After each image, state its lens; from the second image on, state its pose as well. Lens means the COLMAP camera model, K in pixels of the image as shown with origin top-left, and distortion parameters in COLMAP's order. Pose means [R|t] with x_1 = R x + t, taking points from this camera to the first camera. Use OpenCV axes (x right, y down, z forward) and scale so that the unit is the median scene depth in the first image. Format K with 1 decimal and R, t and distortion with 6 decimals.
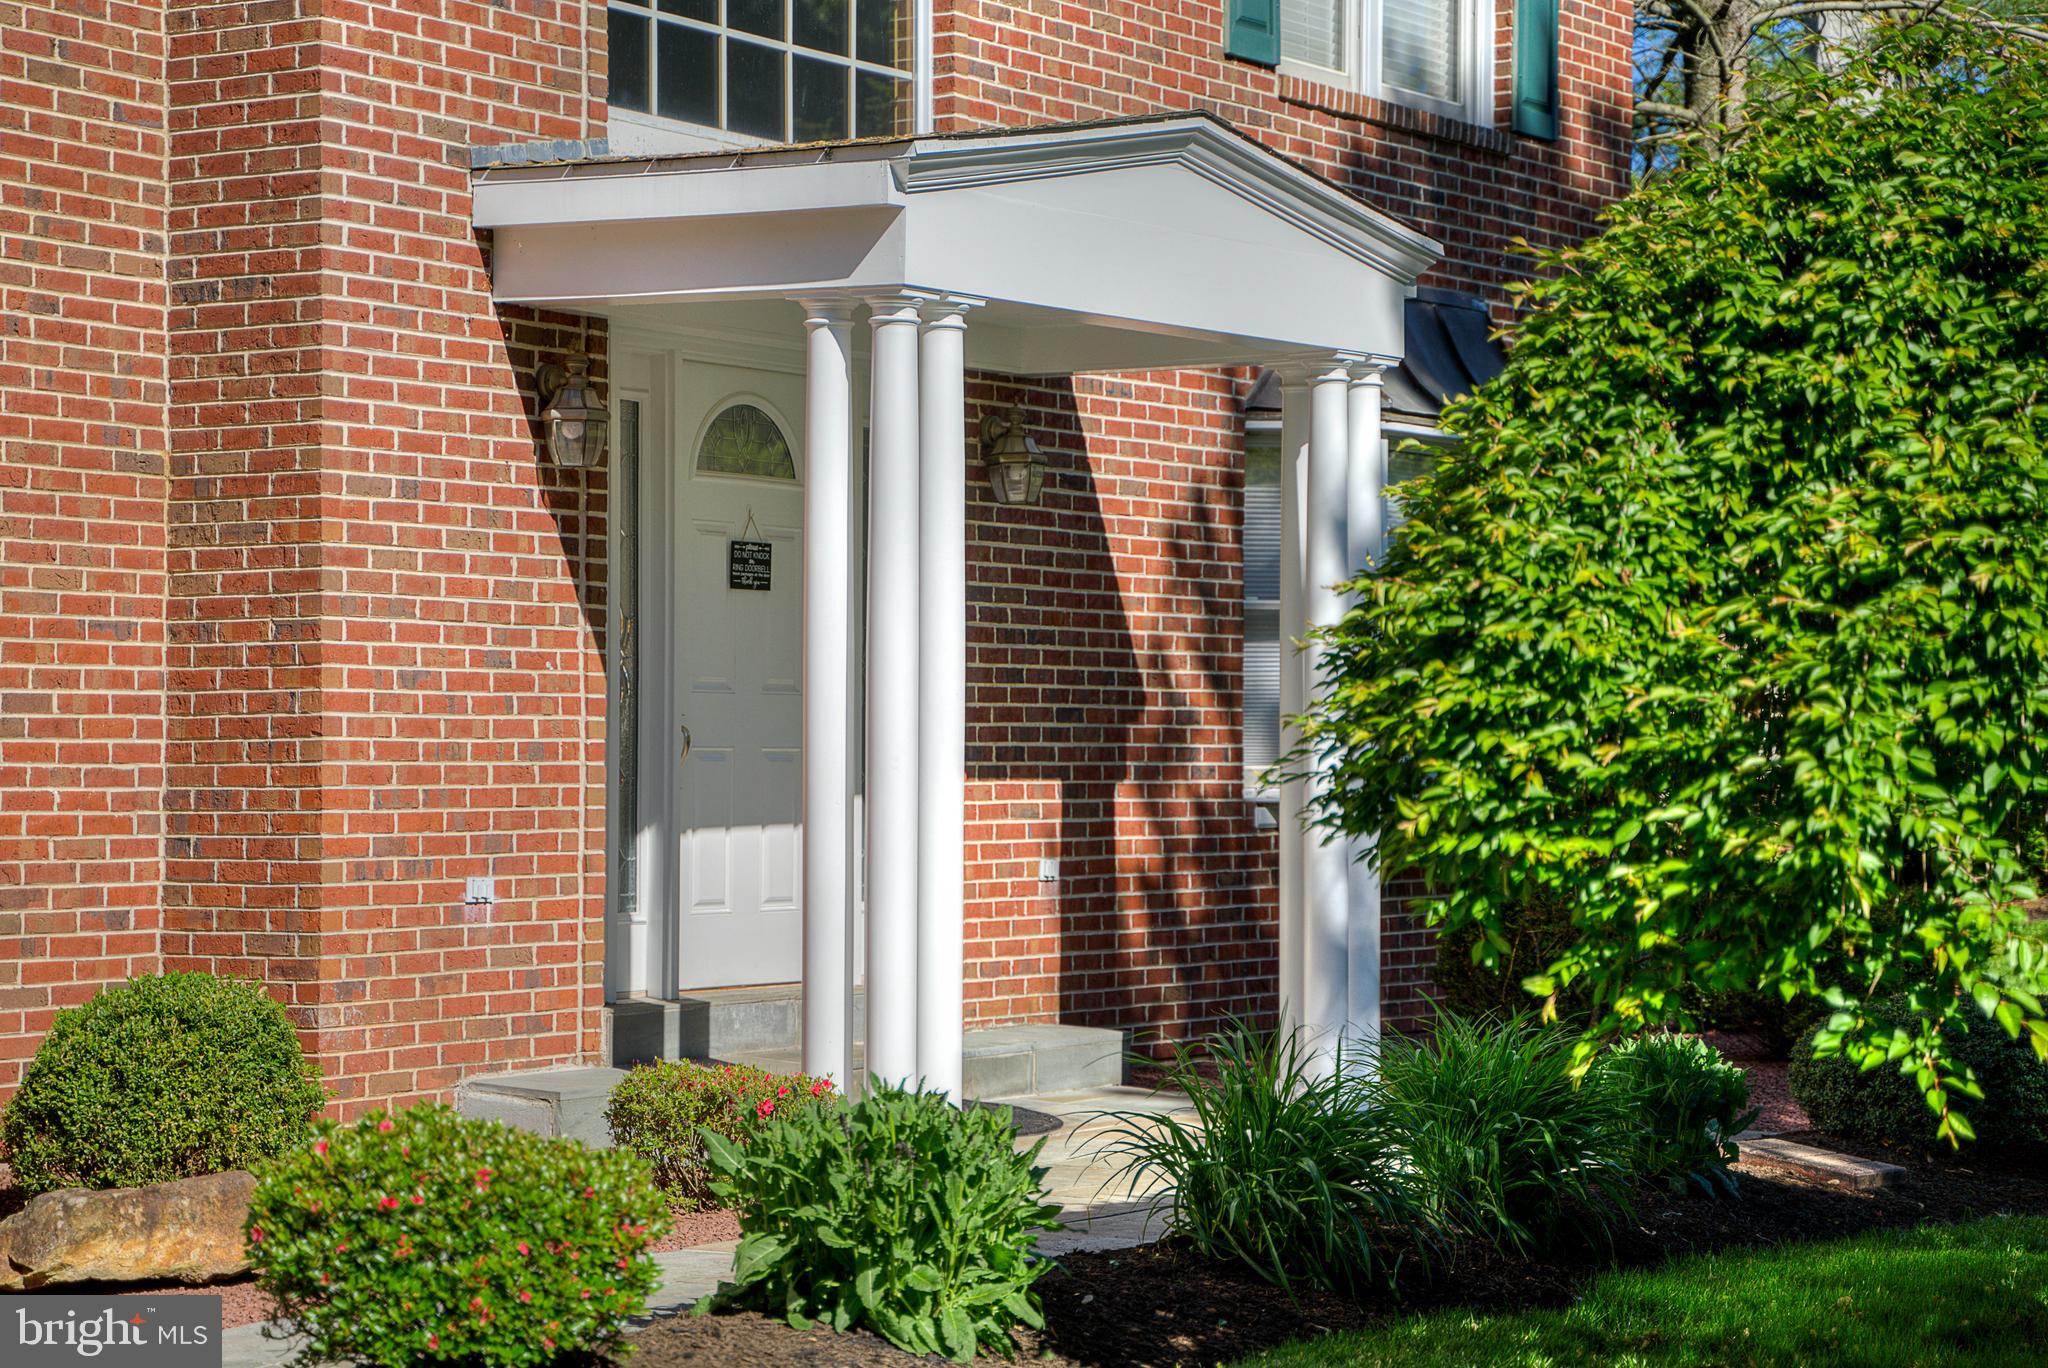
lens RADIAL K [[4433.8, 0, 1024.3], [0, 4433.8, 684.0], [0, 0, 1]] dist [0.049338, 0.000000]
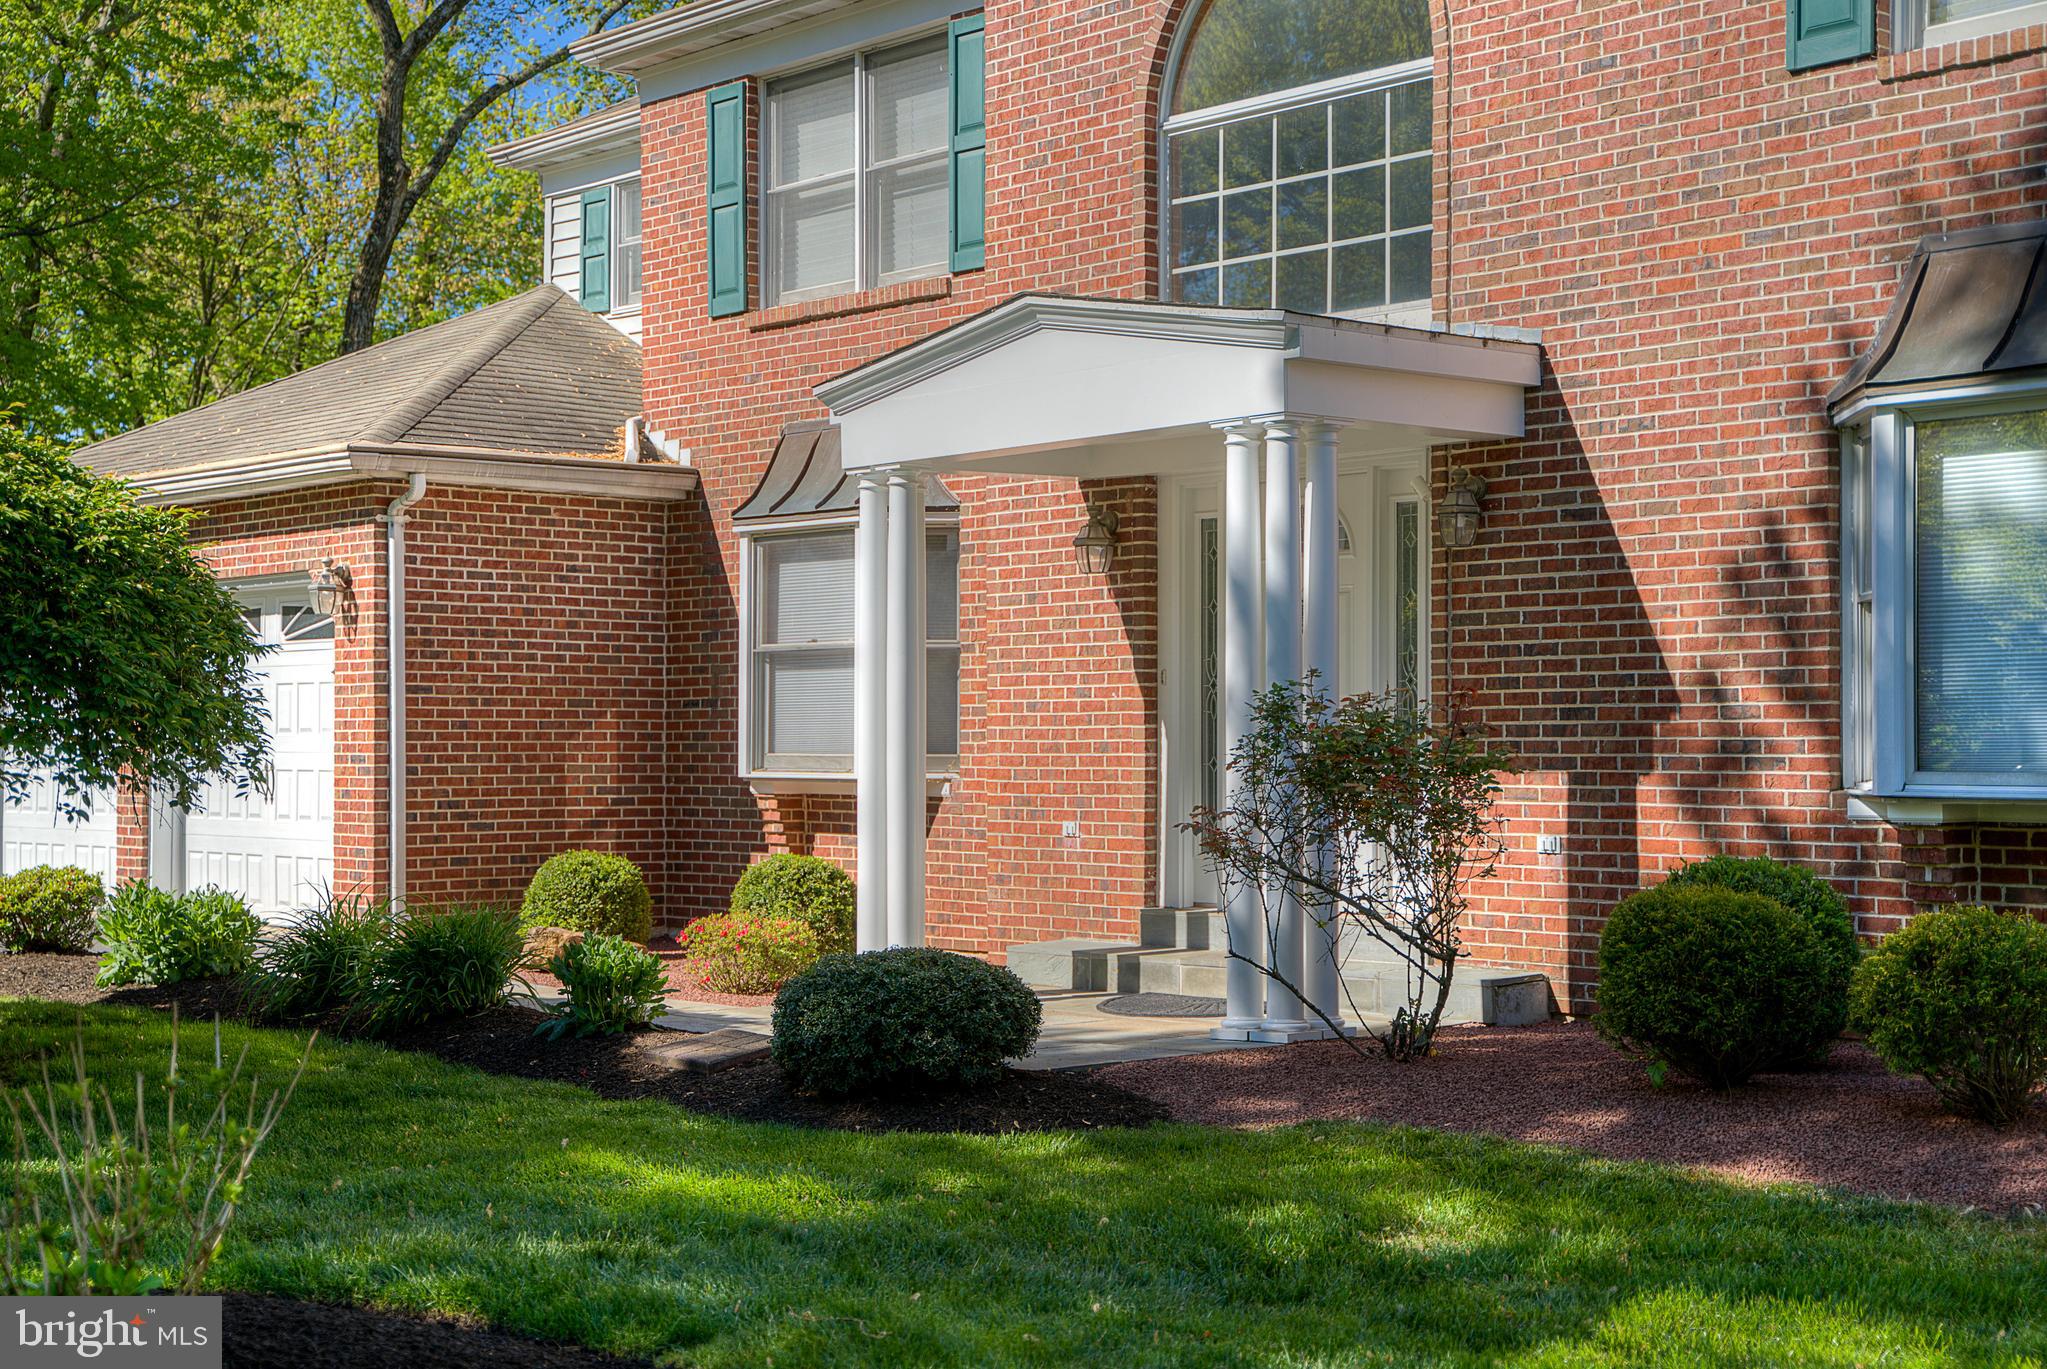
lens RADIAL K [[2888.3, 0, 1024.0], [0, 2888.3, 690.3], [0, 0, 1]] dist [-0.016567, 0.000000]
pose [[-0.285617, -0.024879, -0.958021, 0.784212], [0.012965, 0.999471, -0.029821, 0.021699], [0.958256, -0.020938, -0.285144, 1.080140]]
